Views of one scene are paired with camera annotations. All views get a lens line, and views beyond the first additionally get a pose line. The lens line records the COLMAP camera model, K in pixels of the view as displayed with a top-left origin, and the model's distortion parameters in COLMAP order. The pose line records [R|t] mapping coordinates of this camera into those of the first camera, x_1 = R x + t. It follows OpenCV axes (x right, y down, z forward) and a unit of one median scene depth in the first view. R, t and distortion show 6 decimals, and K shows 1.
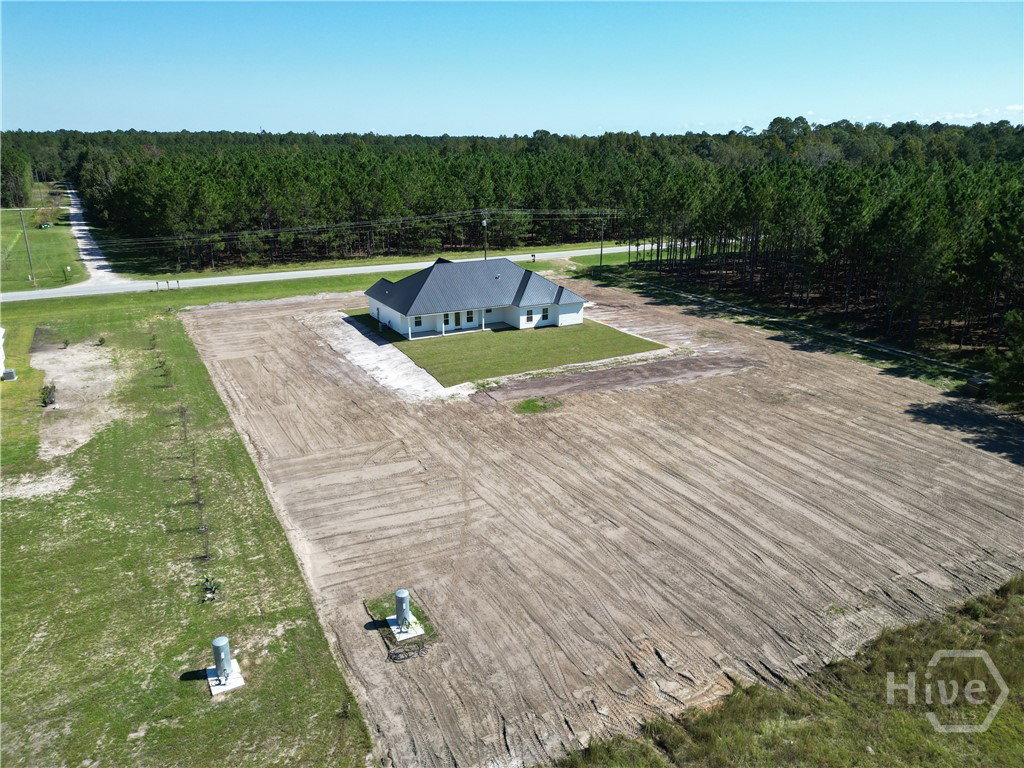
lens RADIAL K [[712.9, 0, 506.5], [0, 712.9, 387.9], [0, 0, 1]] dist [0.058826, -0.047868]
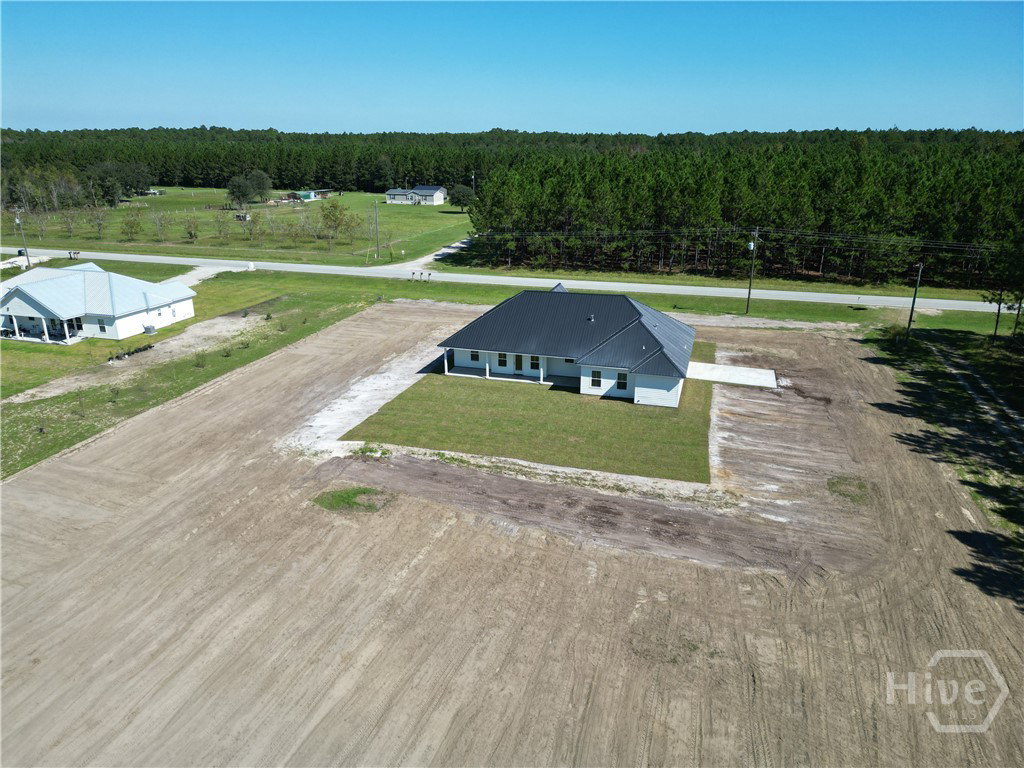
lens RADIAL K [[712.9, 0, 507.4], [0, 712.9, 375.2], [0, 0, 1]] dist [0.058826, -0.047868]
pose [[0.704430, 0.220458, -0.674667, 0.558036], [-0.230576, 0.970063, 0.076236, -0.171074], [0.671277, 0.101859, 0.734175, 0.508568]]
